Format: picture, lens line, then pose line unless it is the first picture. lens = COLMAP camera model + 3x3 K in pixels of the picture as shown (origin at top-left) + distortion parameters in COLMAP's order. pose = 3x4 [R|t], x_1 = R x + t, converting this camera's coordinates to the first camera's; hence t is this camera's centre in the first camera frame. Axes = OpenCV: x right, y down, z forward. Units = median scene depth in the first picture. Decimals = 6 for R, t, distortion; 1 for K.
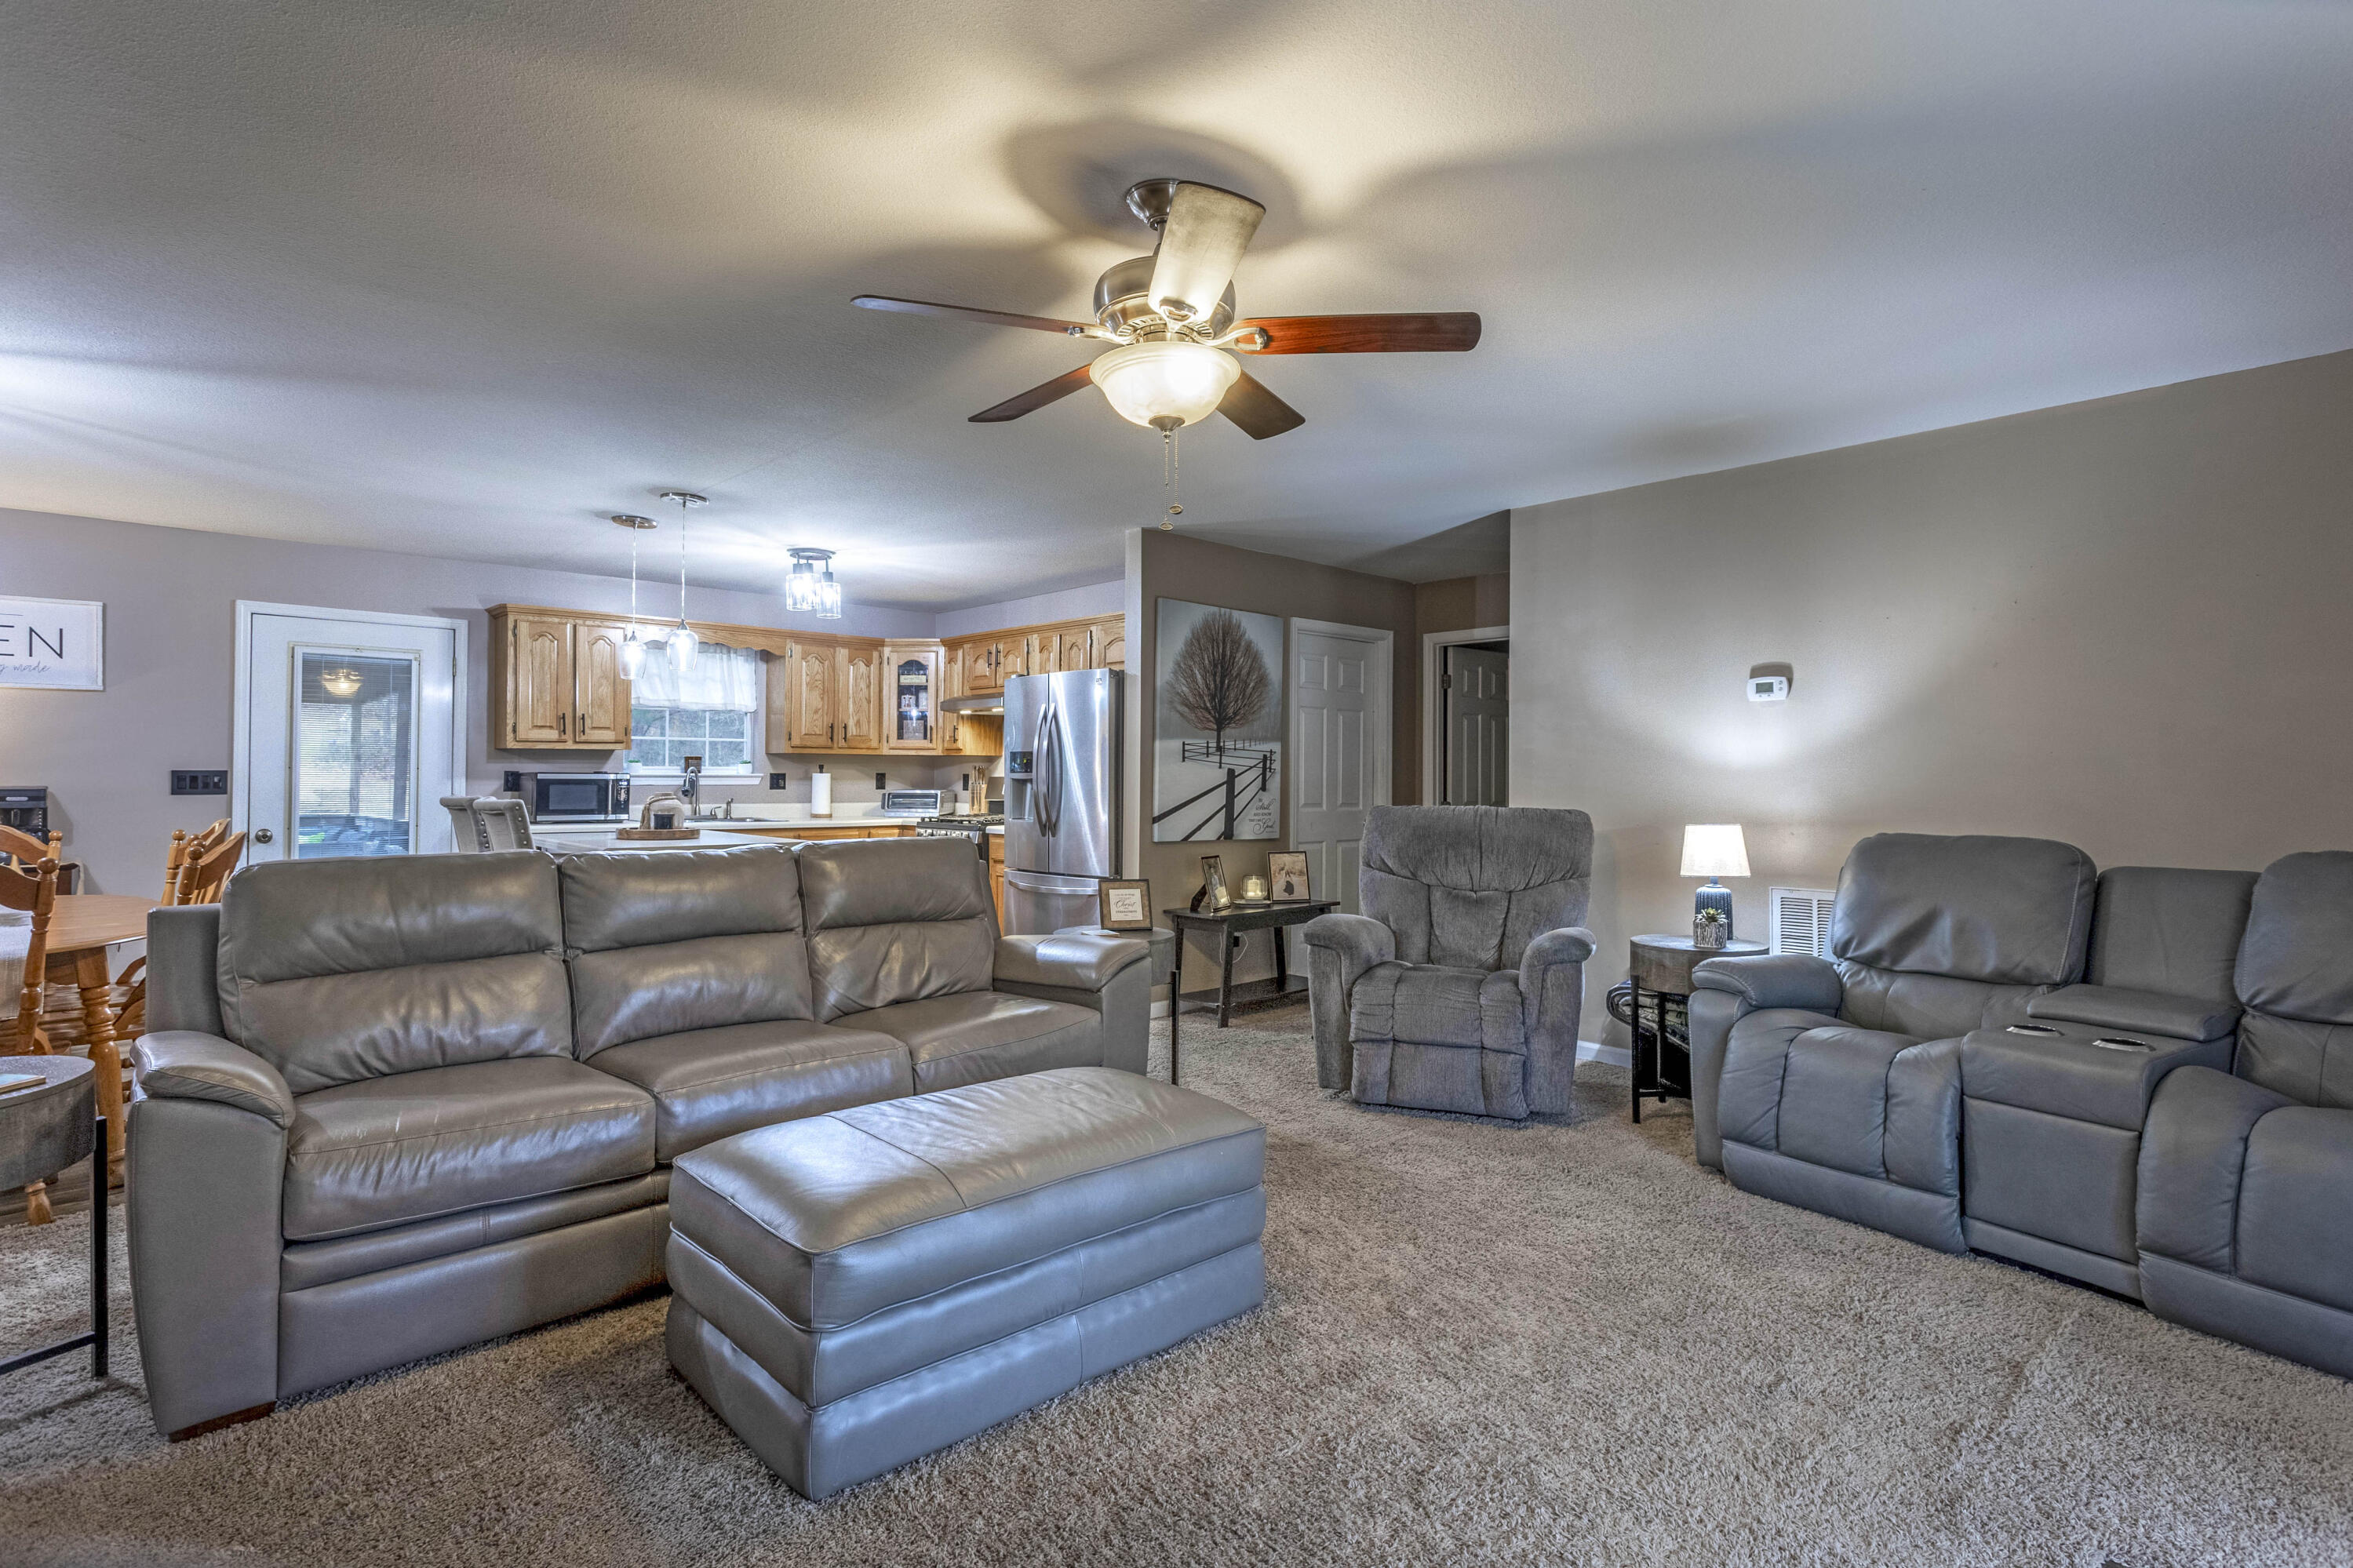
lens RADIAL K [[1157.1, 0, 1170.6], [0, 1157.1, 765.0], [0, 0, 1]] dist [0.002351, 0.000261]
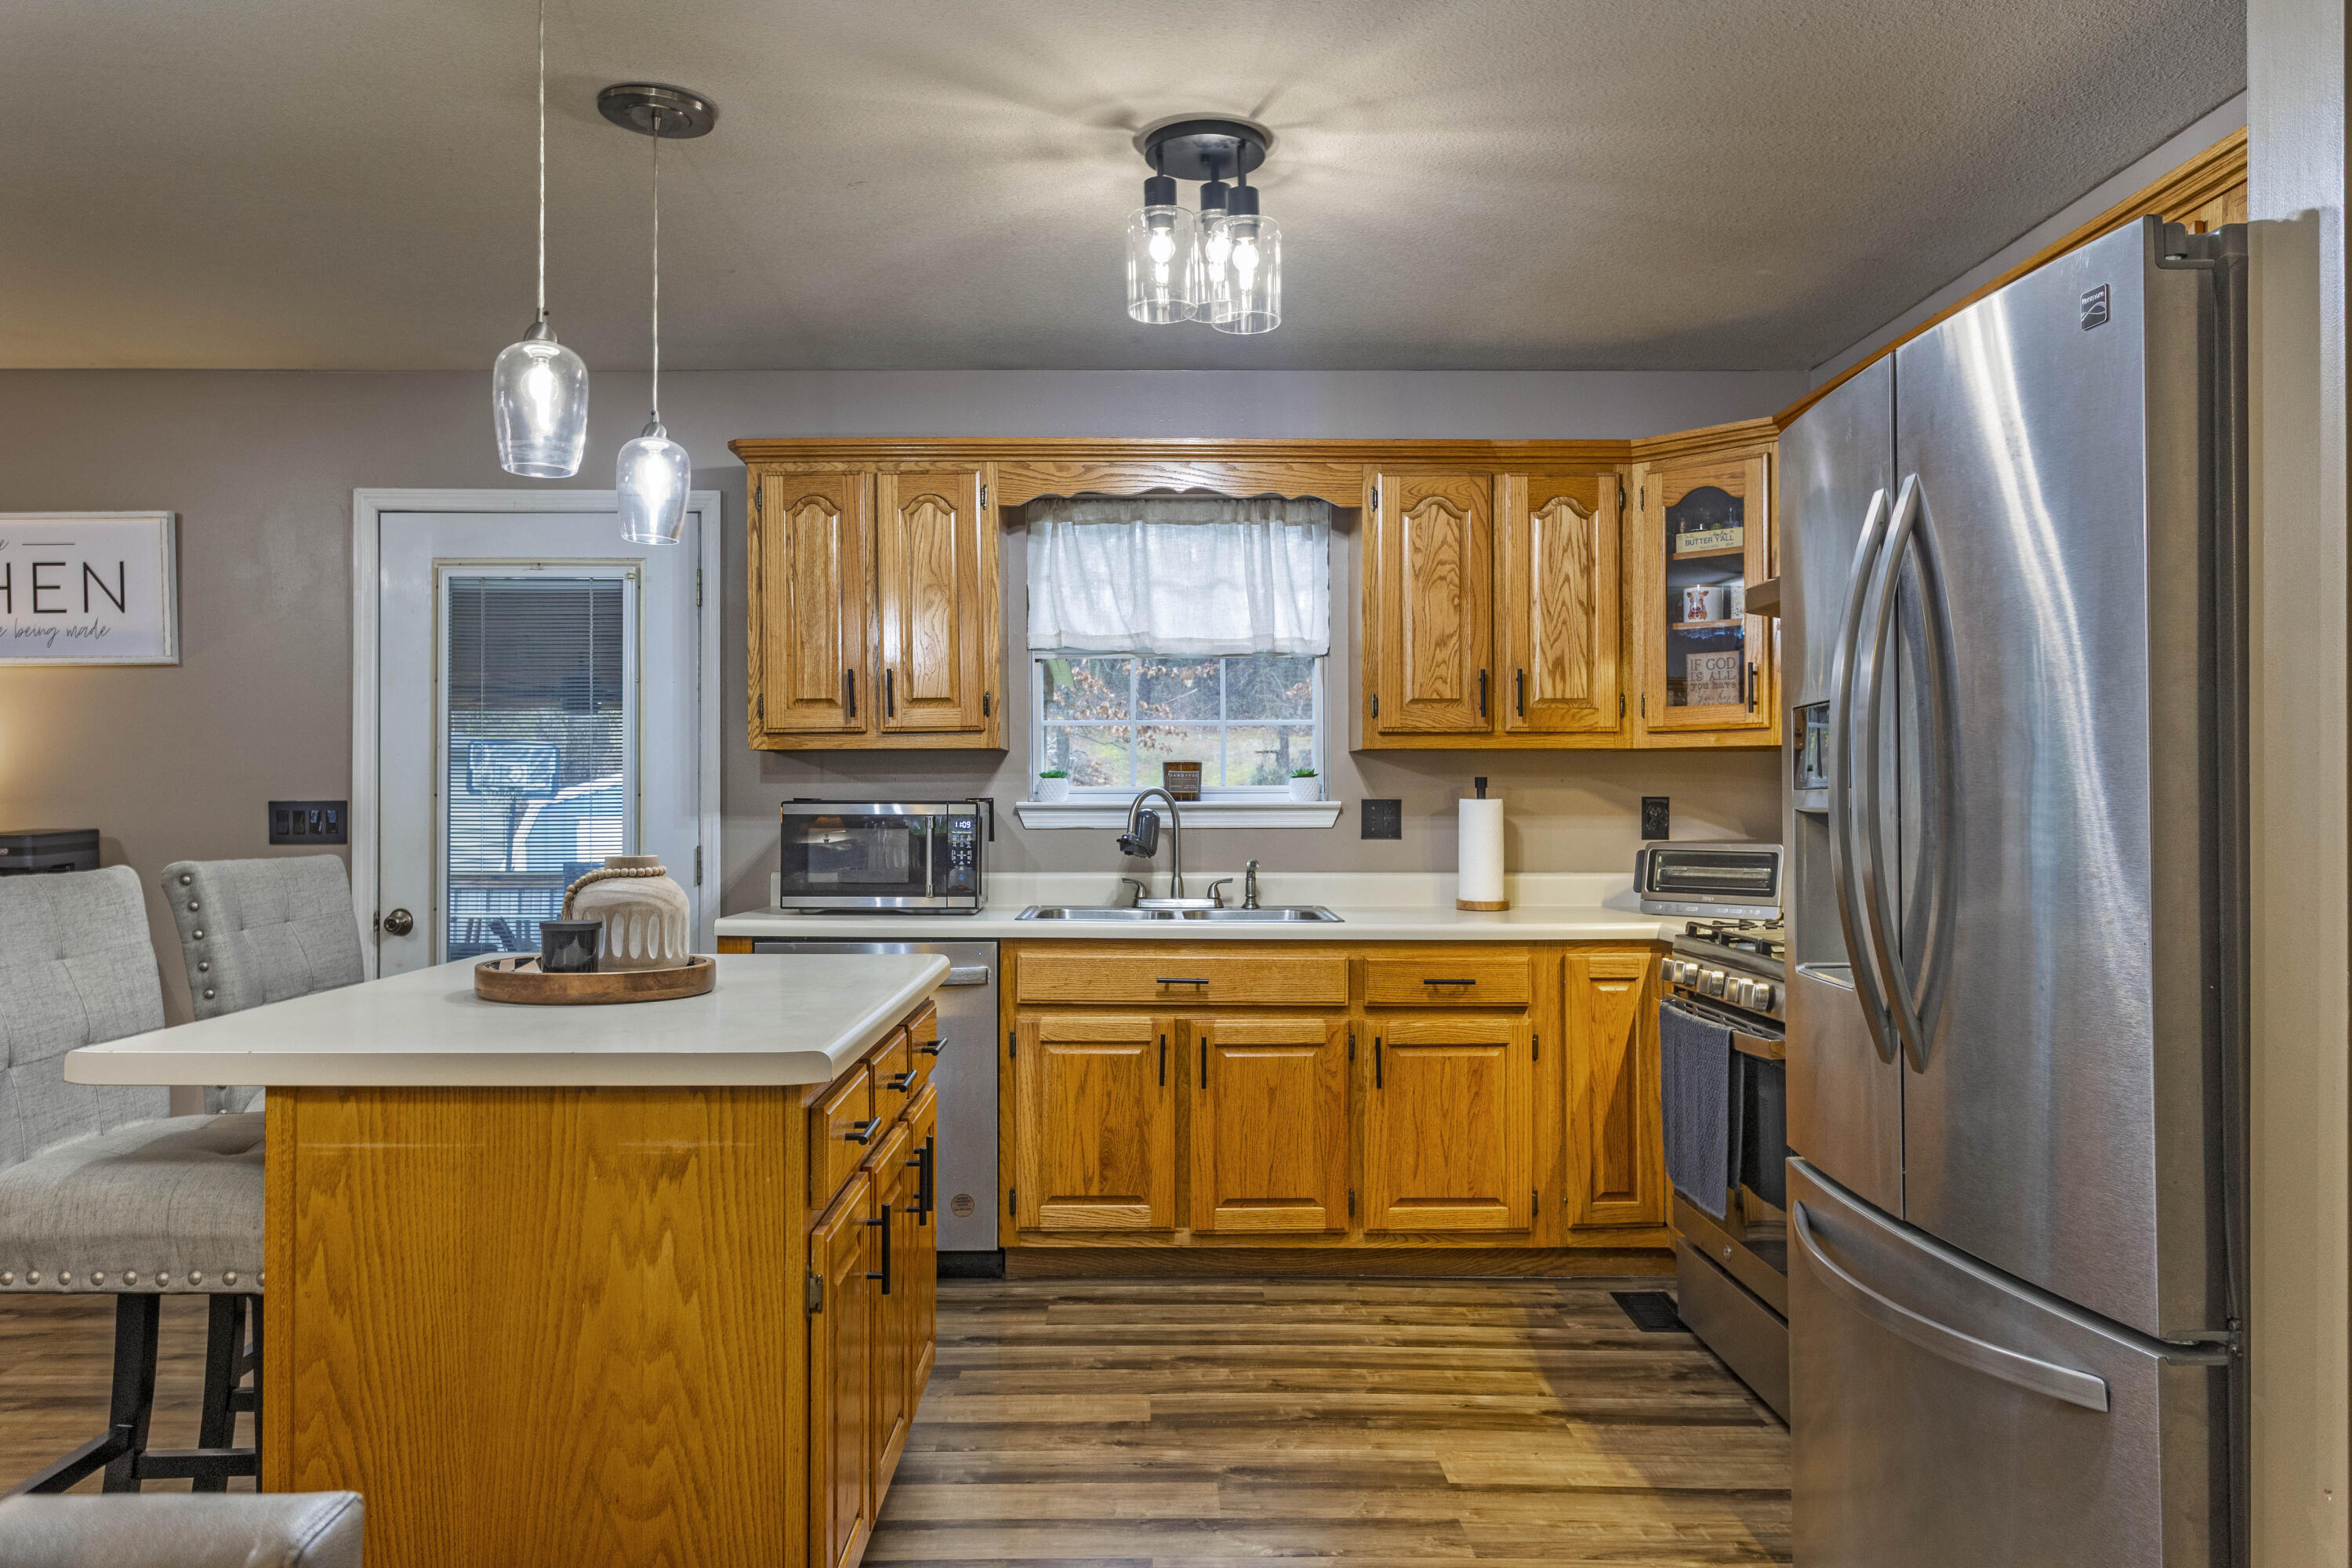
lens RADIAL K [[1707.4, 0, 1172.2], [0, 1707.4, 786.5], [0, 0, 1]] dist [0.019243, 0.001470]
pose [[0.740394, -0.012811, -0.672051, 0.015851], [0.011533, 0.999913, -0.006356, 0.005657], [0.672074, -0.003045, 0.740478, 0.514285]]
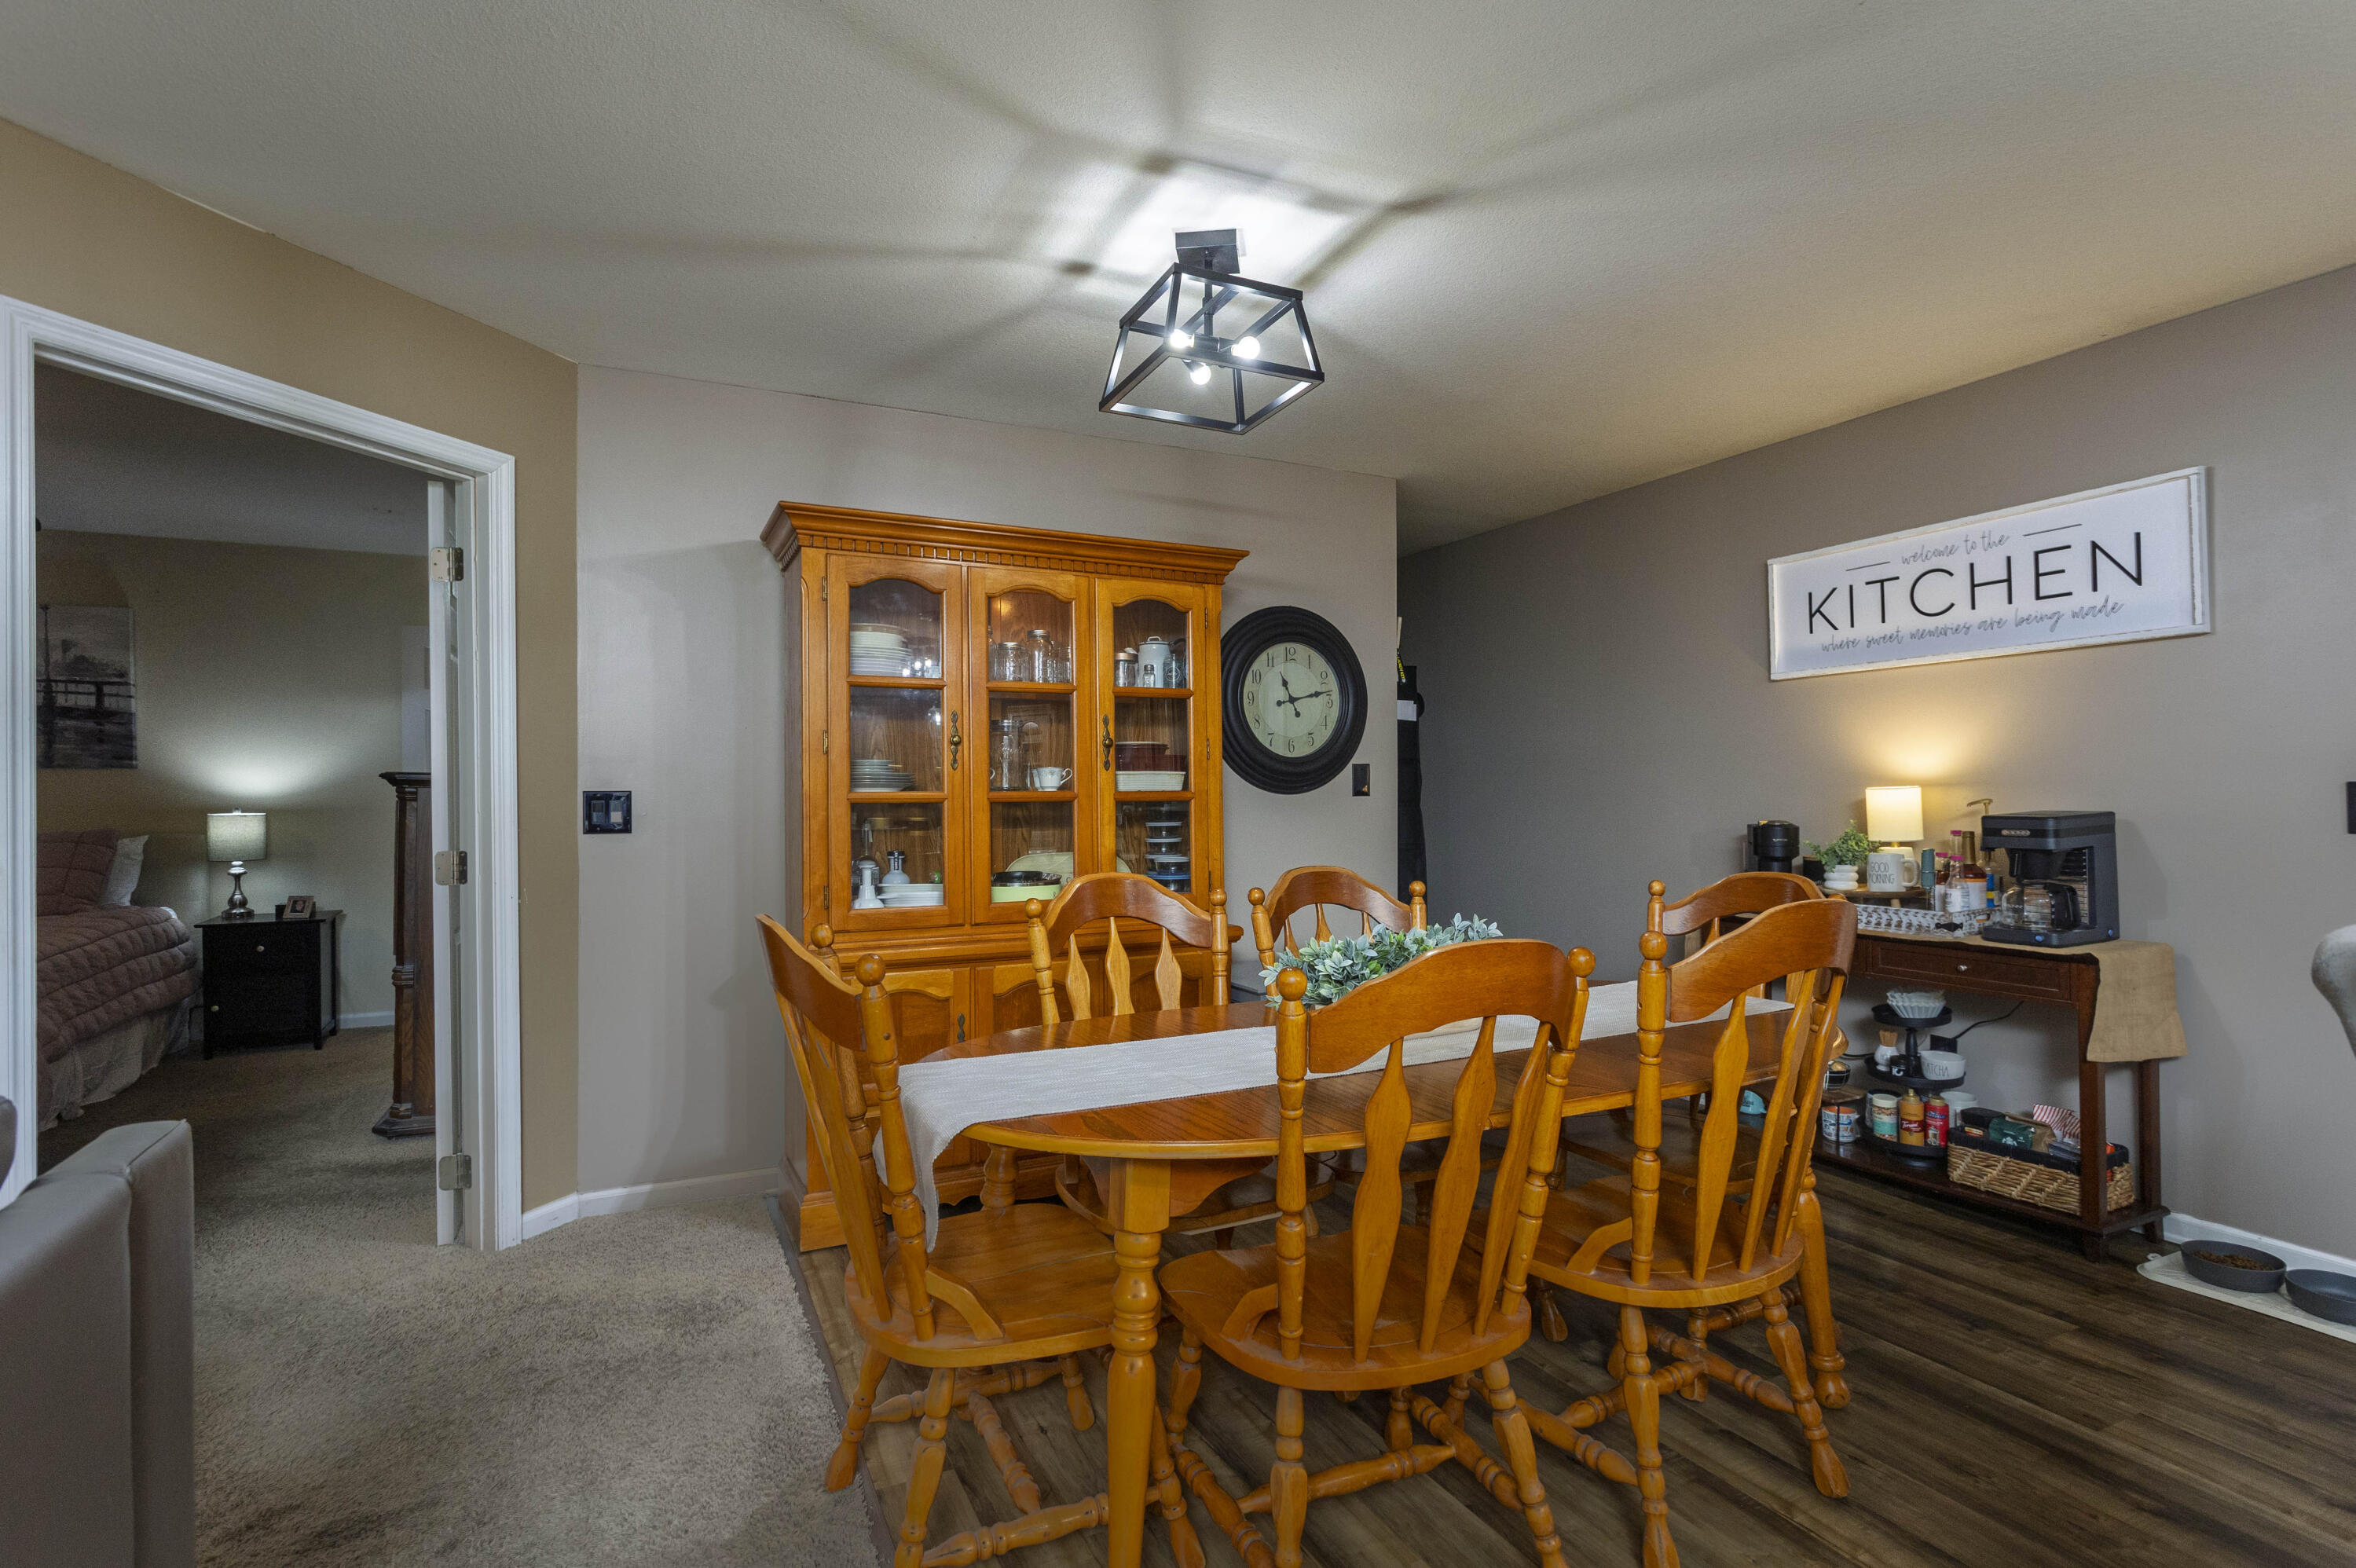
lens RADIAL K [[1102.0, 0, 1184.8], [0, 1102.0, 787.5], [0, 0, 1]] dist [0.005257, 0.000245]
pose [[-0.298204, -0.005224, -0.954488, -0.222612], [0.009870, 0.999915, -0.008556, 0.004260], [0.954451, -0.011972, -0.298127, 0.518697]]
